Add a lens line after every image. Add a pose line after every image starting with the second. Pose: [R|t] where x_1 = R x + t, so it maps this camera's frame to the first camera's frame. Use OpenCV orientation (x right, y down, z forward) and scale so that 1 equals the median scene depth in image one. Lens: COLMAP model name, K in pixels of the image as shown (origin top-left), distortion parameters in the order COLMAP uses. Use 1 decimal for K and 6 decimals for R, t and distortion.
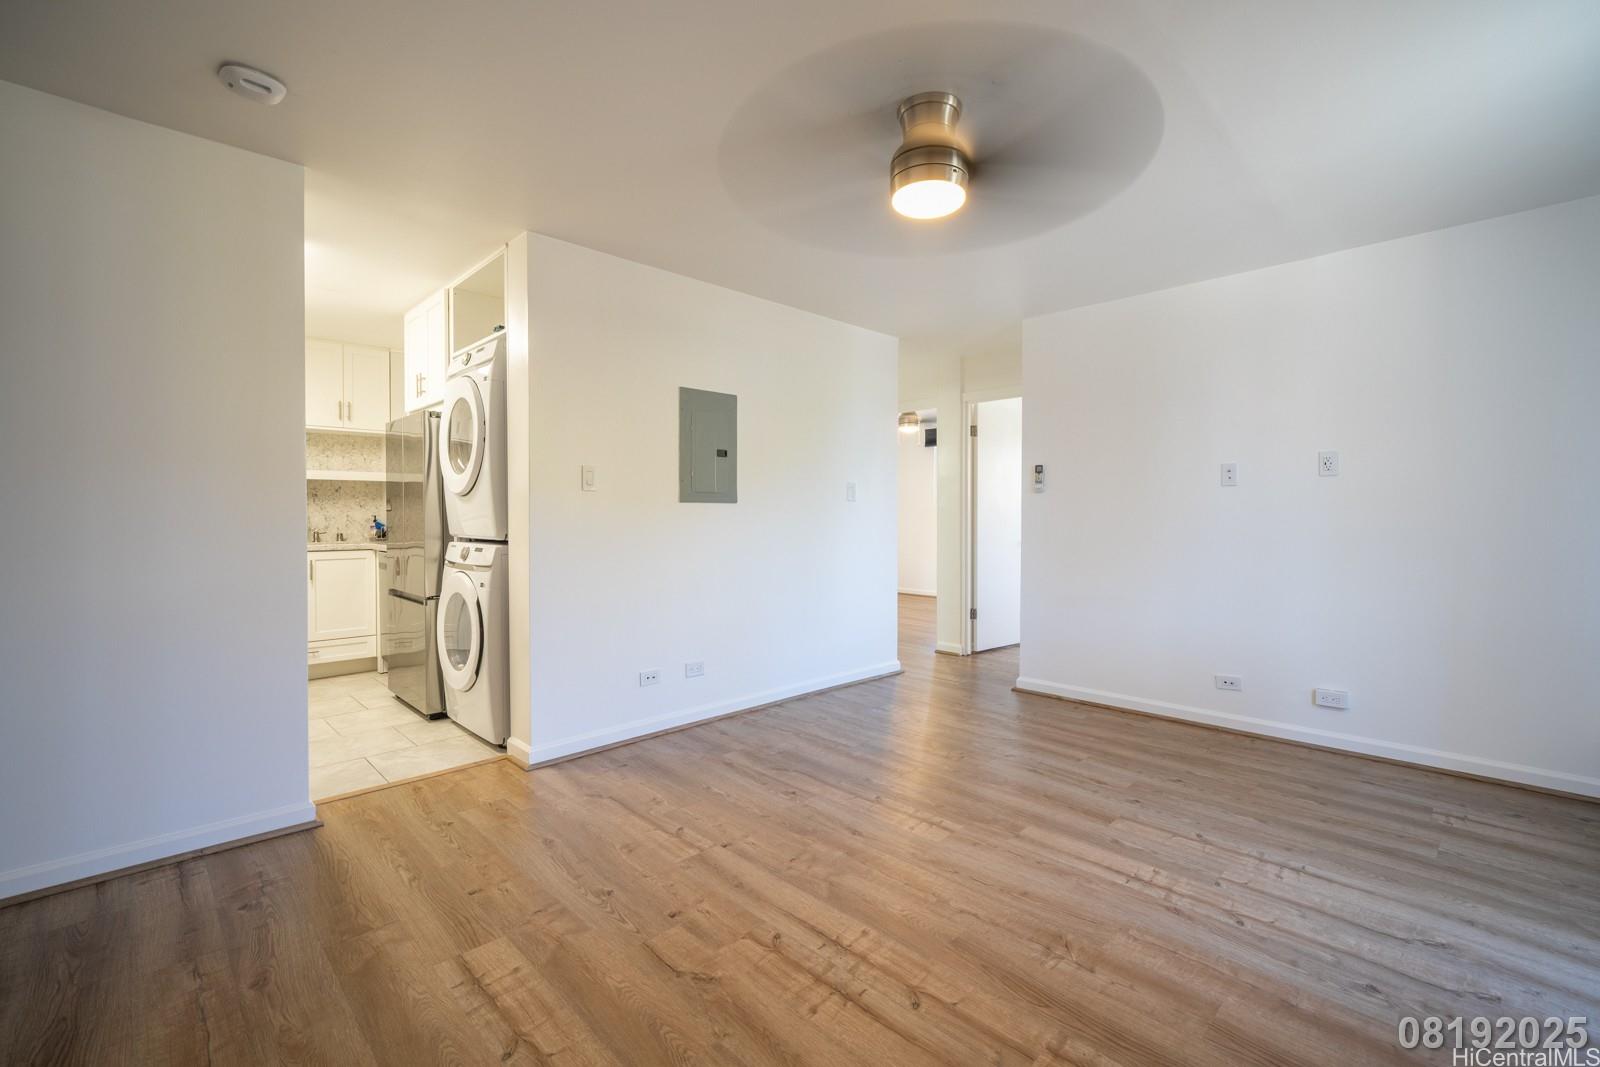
lens RADIAL K [[699.4, 0, 808.6], [0, 699.4, 535.1], [0, 0, 1]] dist [0.001546, -0.000101]
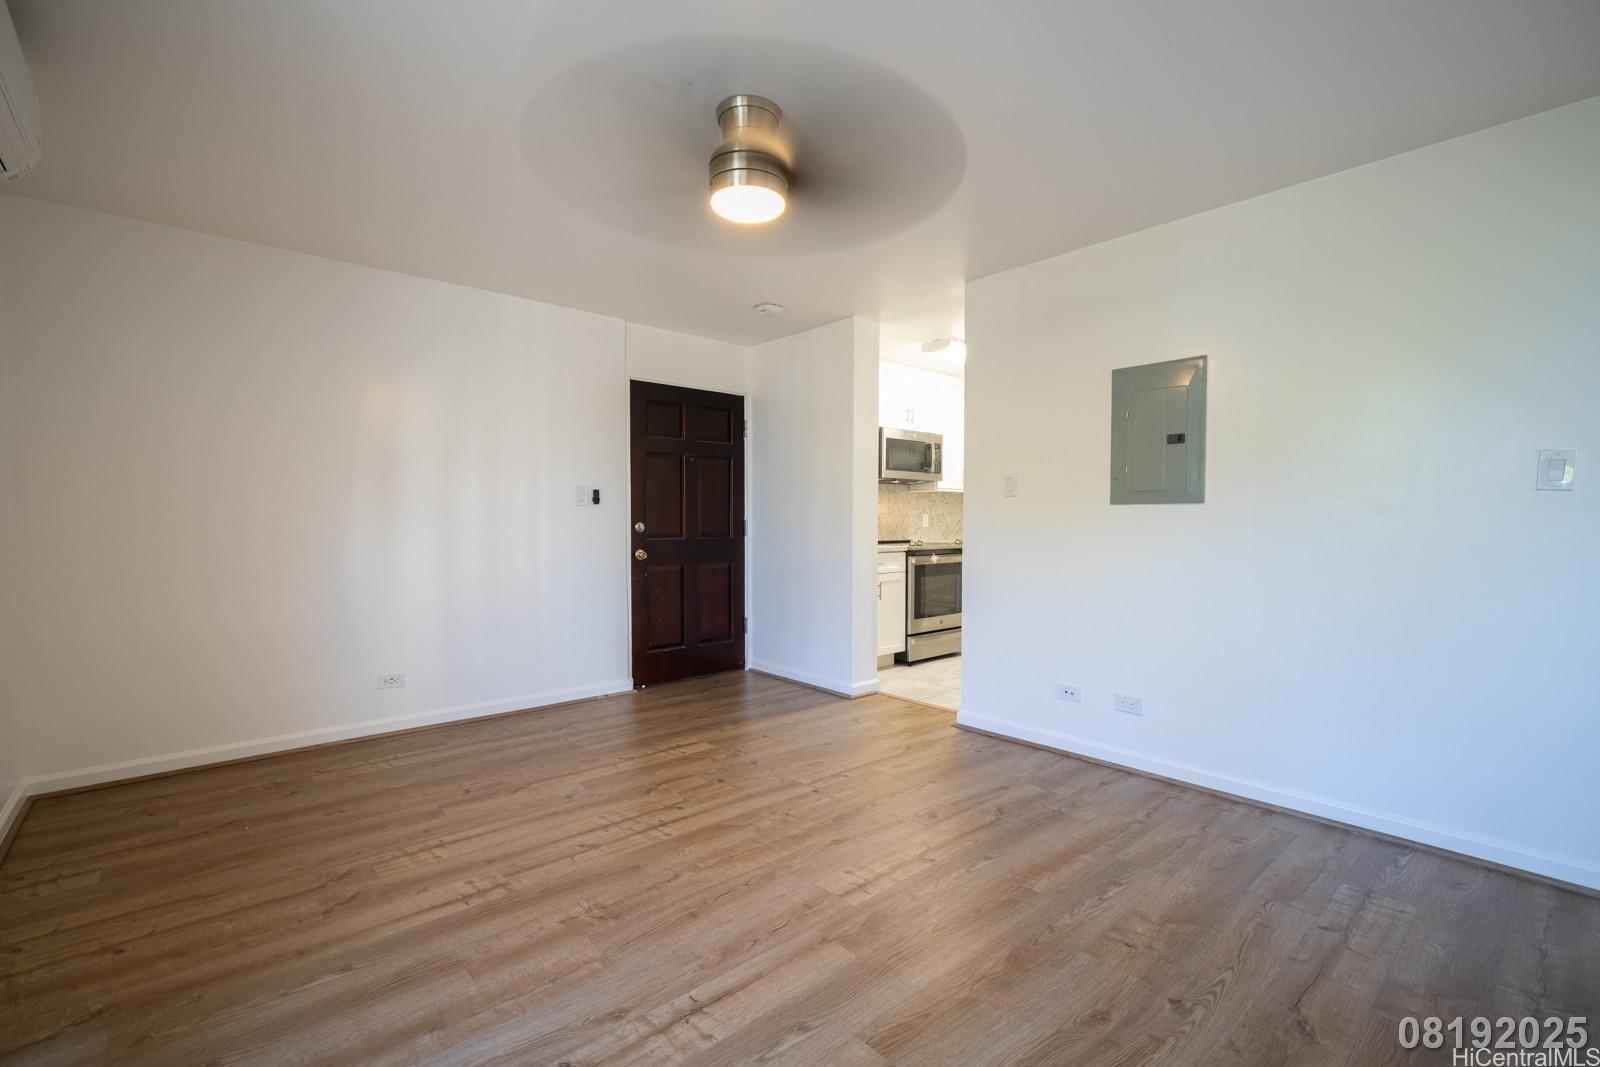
lens RADIAL K [[694.7, 0, 781.5], [0, 694.7, 513.7], [0, 0, 1]] dist [0.000111, -0.000259]
pose [[-0.073326, -0.008852, -0.997269, 1.018302], [-0.029879, 0.999531, -0.006675, -0.017553], [0.996860, 0.029308, -0.073556, 0.968006]]
